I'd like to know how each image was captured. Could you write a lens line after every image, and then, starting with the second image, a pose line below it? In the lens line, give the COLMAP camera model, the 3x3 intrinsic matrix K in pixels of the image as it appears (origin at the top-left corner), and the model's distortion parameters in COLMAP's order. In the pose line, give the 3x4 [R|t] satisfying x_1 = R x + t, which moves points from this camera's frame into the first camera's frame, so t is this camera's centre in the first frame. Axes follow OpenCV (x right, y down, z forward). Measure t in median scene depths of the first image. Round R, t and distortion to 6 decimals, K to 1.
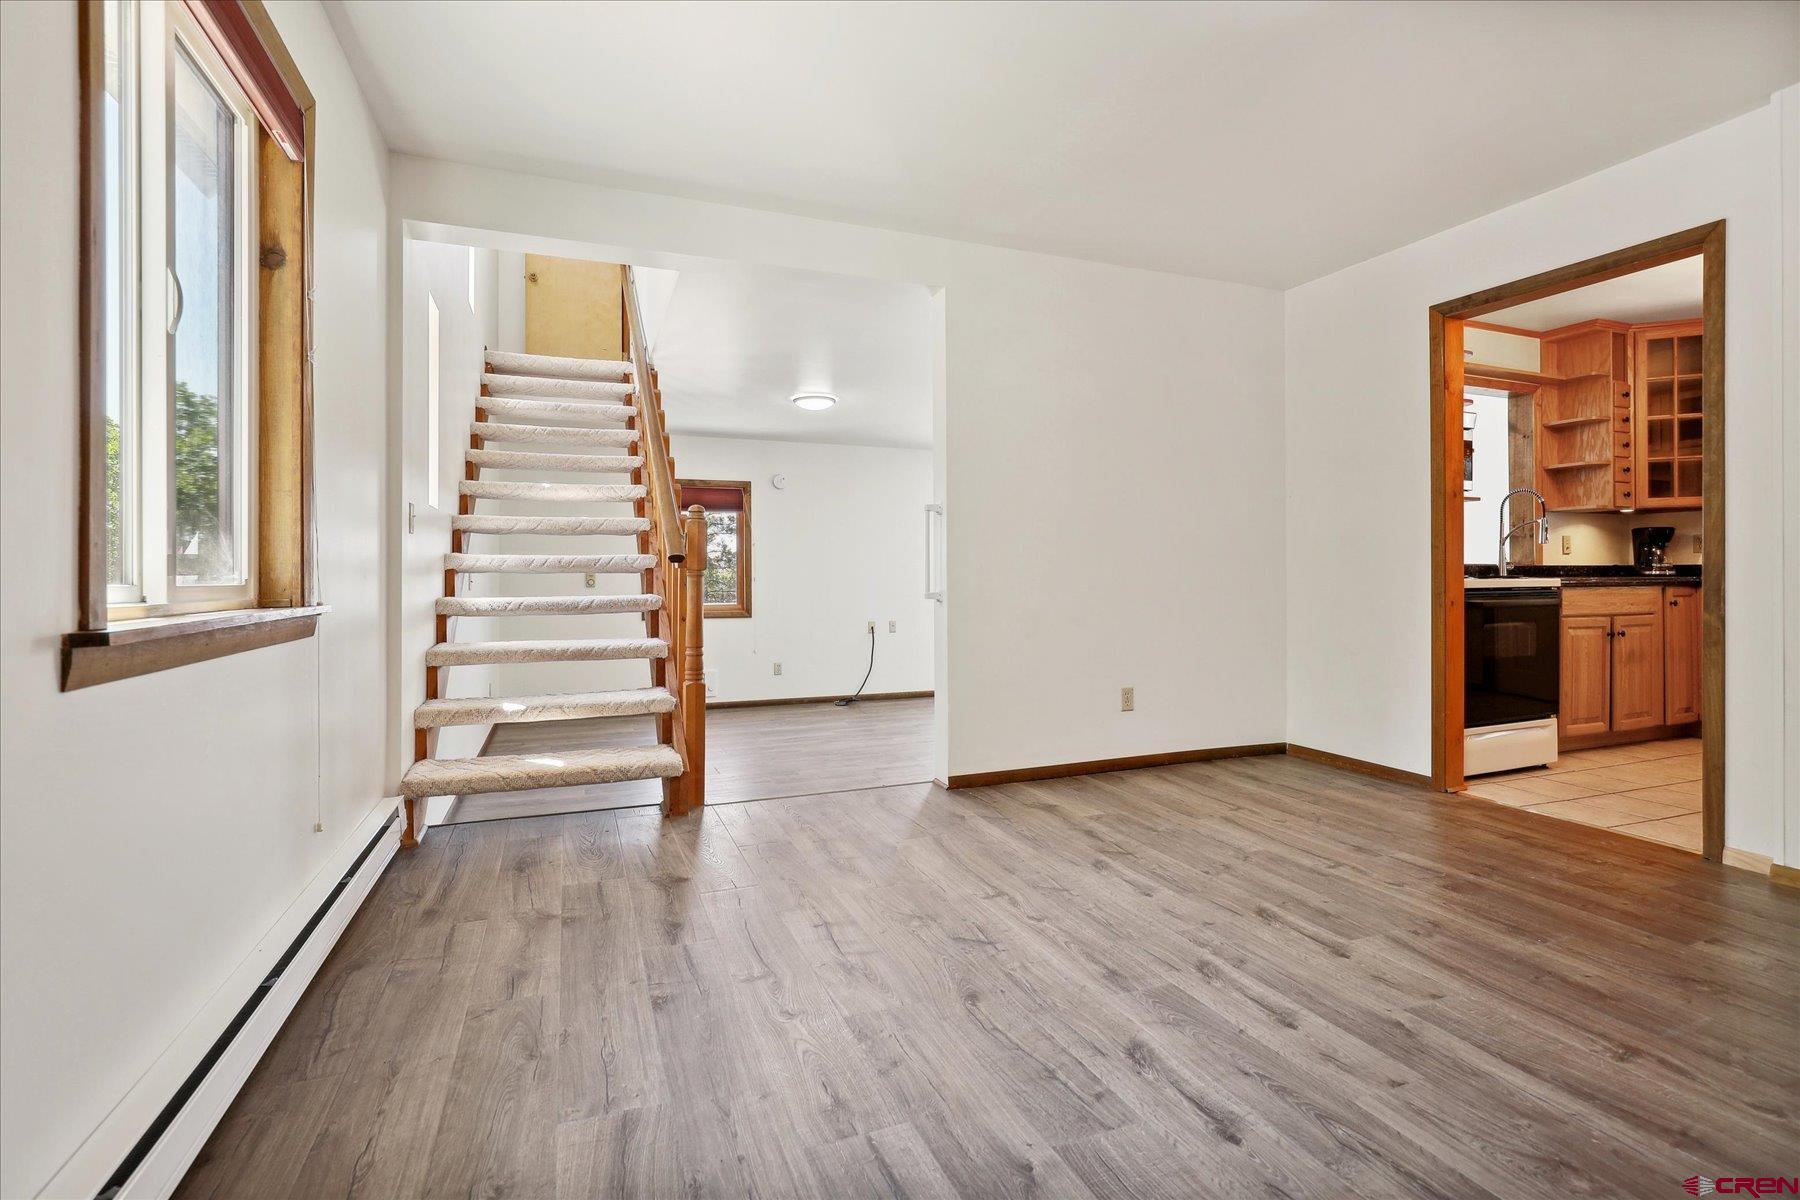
lens RADIAL K [[829.9, 0, 880.1], [0, 829.9, 573.8], [0, 0, 1]] dist [-0.001176, -0.000523]
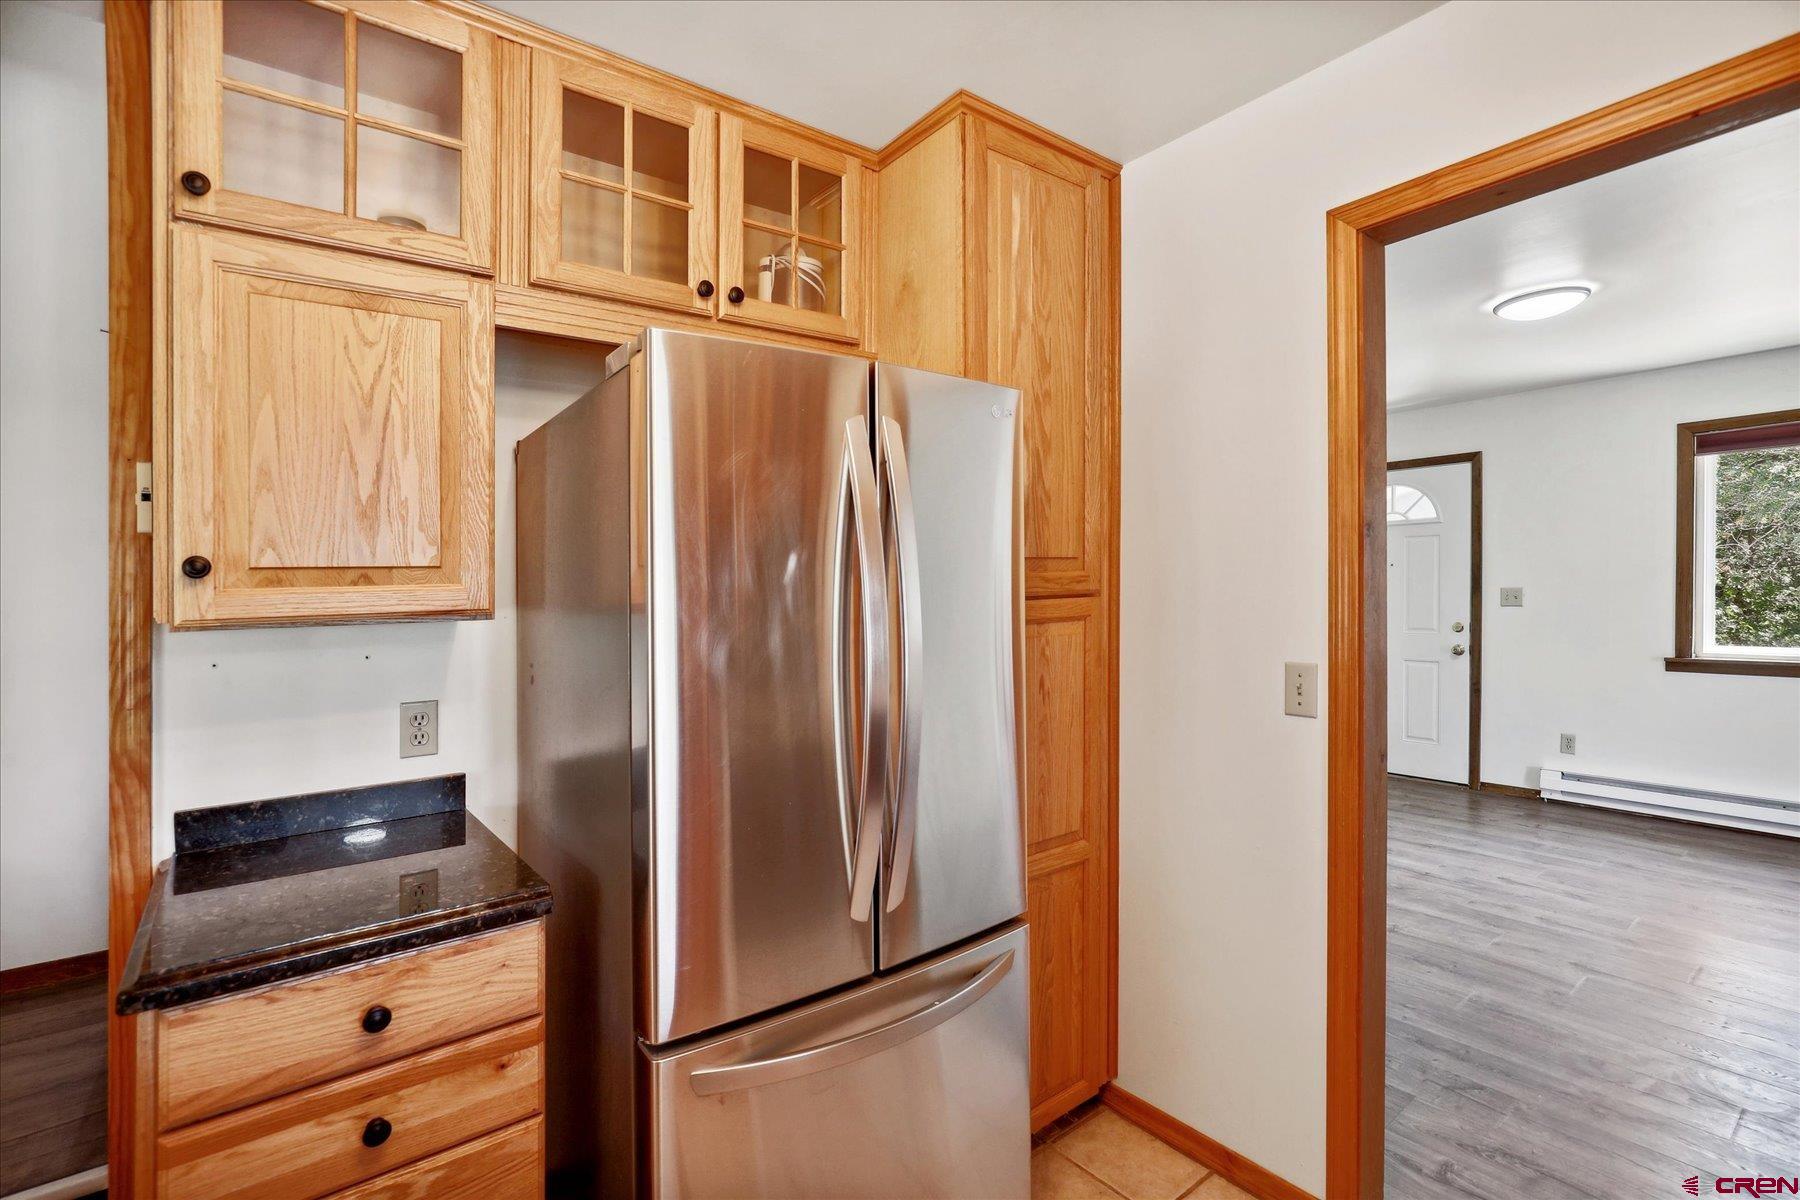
lens RADIAL K [[829.9, 0, 894.5], [0, 829.9, 601.2], [0, 0, 1]] dist [-0.001176, -0.000523]
pose [[-0.957196, 0.027854, -0.288097, 2.148505], [0.025775, 0.999607, 0.011008, -0.195359], [0.288290, 0.003111, -0.957538, 2.119283]]
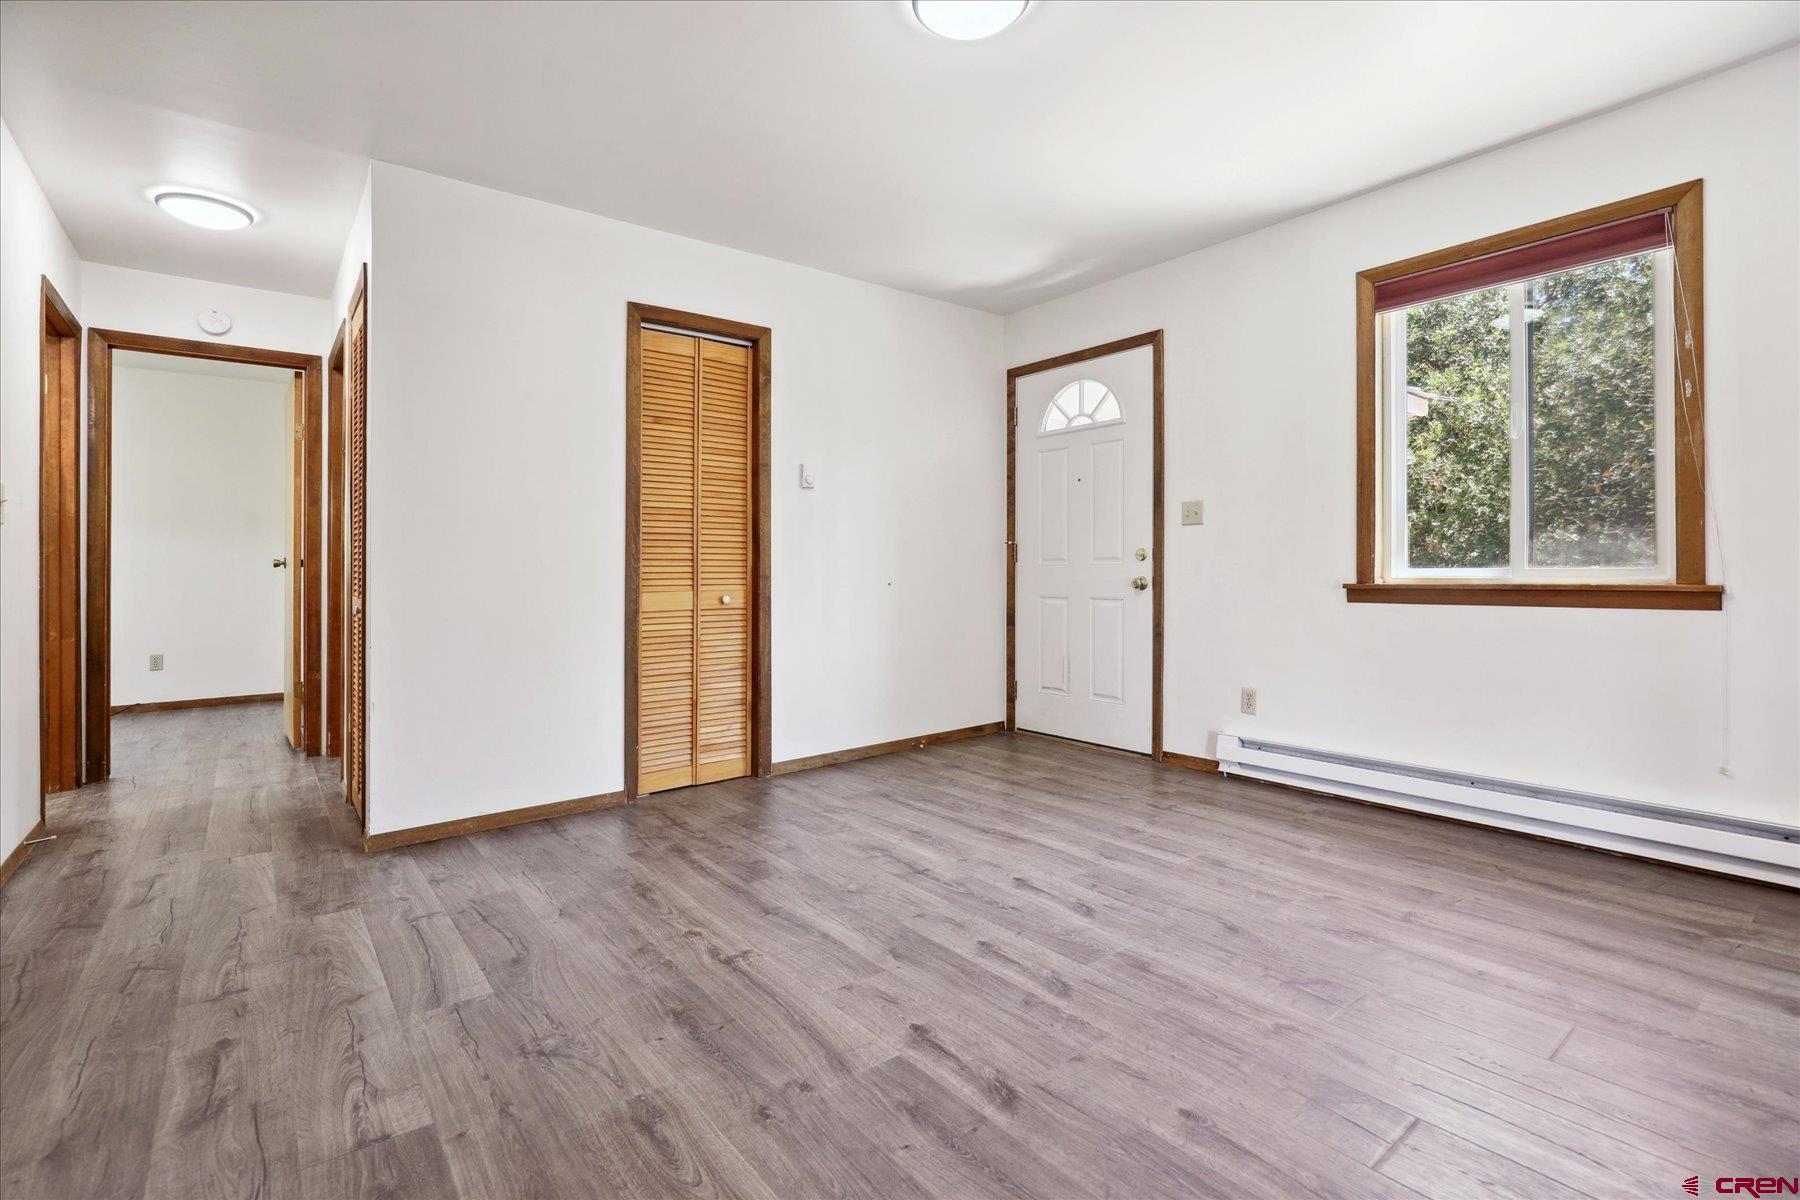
lens RADIAL K [[829.9, 0, 882.1], [0, 829.9, 571.9], [0, 0, 1]] dist [-0.001176, -0.000523]
pose [[-0.956591, 0.012490, -0.291165, 0.884791], [0.013541, 0.999907, -0.001597, 0.003421], [0.291118, -0.005470, -0.956672, 1.909929]]
